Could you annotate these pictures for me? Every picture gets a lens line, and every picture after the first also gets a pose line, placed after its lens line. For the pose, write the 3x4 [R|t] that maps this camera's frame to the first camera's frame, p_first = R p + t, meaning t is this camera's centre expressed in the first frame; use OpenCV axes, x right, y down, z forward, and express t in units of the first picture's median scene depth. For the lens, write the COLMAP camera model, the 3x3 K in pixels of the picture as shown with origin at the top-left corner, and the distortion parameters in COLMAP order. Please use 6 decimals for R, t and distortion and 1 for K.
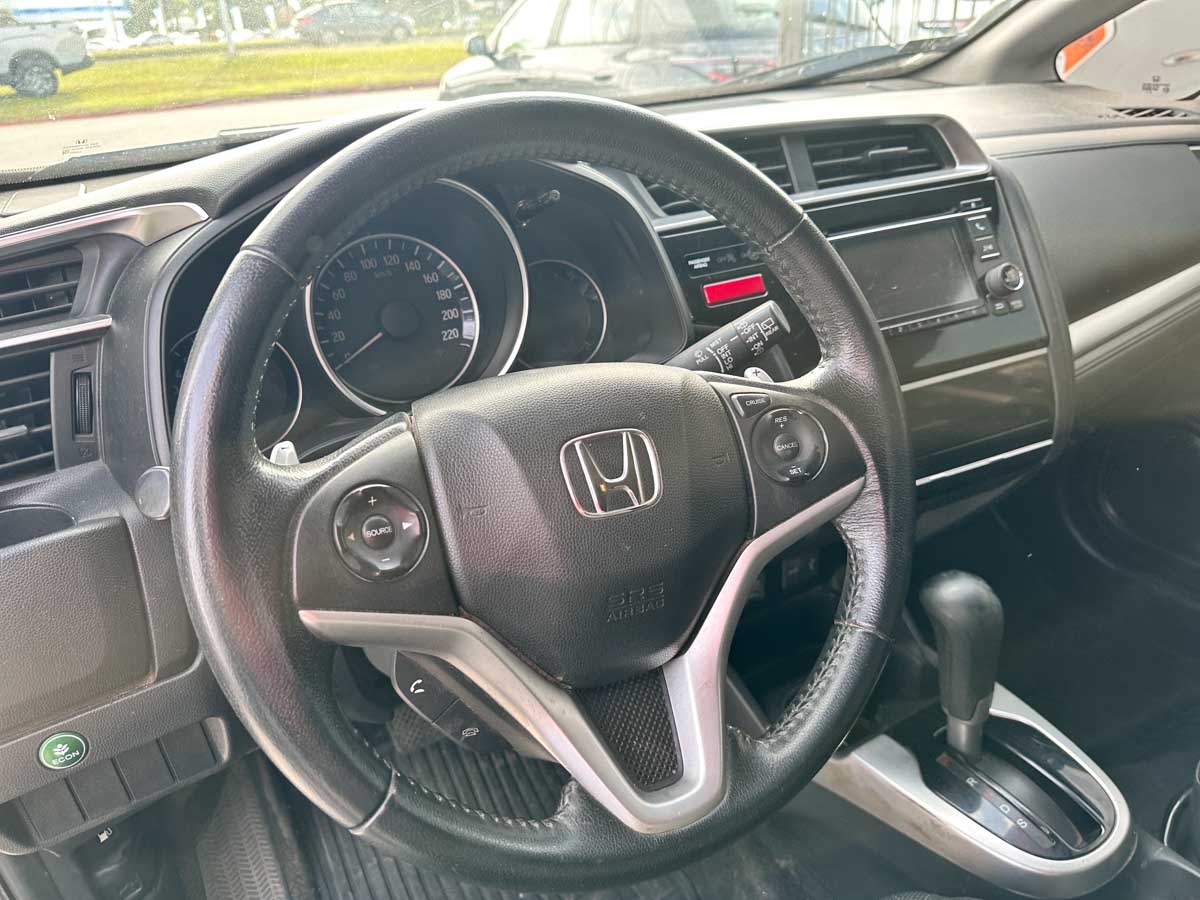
lens RADIAL K [[864.6, 0, 600.0], [0, 864.6, 450.0], [0, 0, 1]] dist [-0.002146, 0.004076]
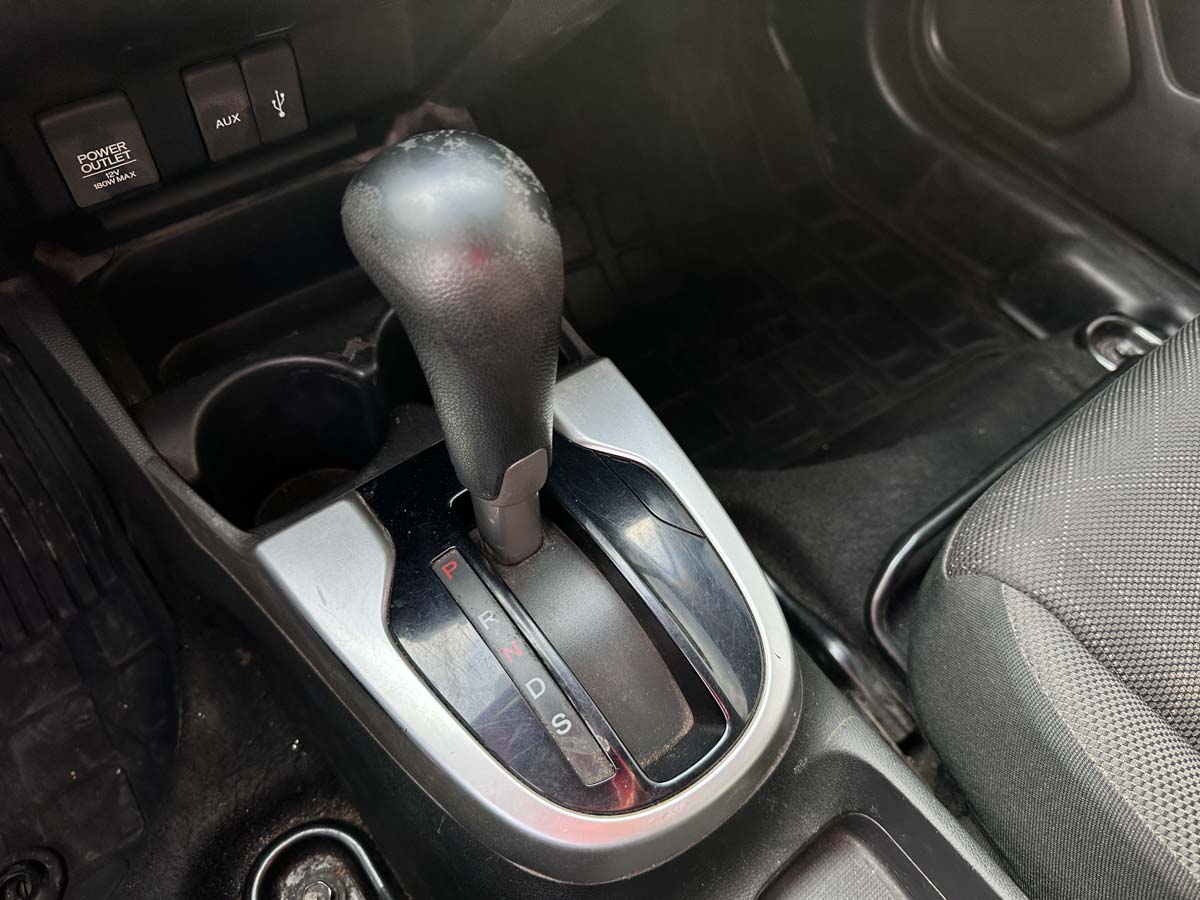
lens RADIAL K [[864.6, 0, 600.0], [0, 864.6, 450.0], [0, 0, 1]] dist [-0.002146, 0.004076]
pose [[0.982316, -0.031342, 0.184588, 0.392543], [-0.063115, 0.872751, 0.484068, 0.075778], [-0.176271, -0.487158, 0.855340, 0.617227]]
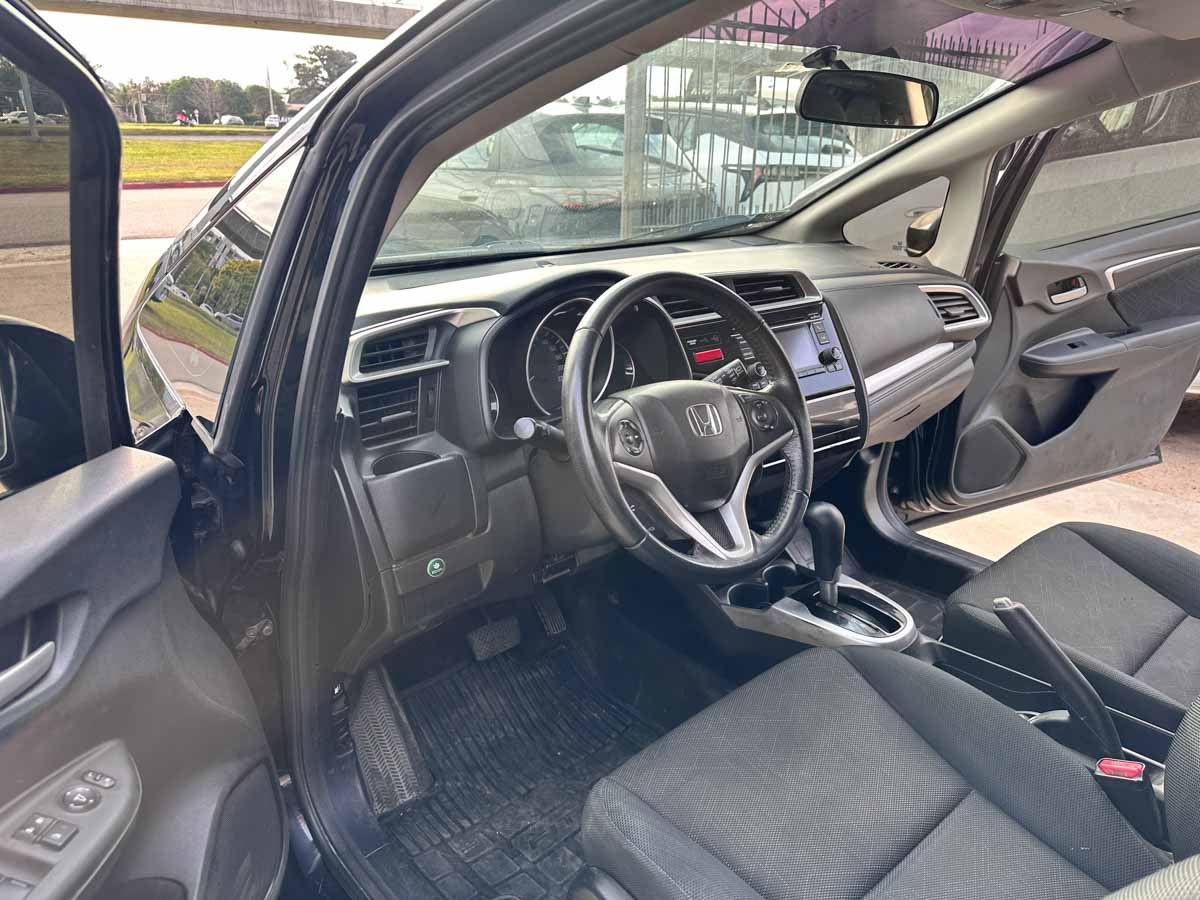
lens RADIAL K [[855.4, 0, 600.0], [0, 855.4, 450.0], [0, 0, 1]] dist [0.054555, -0.001249]
pose [[0.977680, -0.011161, 0.209804, -0.465725], [0.034722, 0.993440, -0.108955, 0.214812], [-0.207211, 0.113808, 0.971654, -0.766241]]
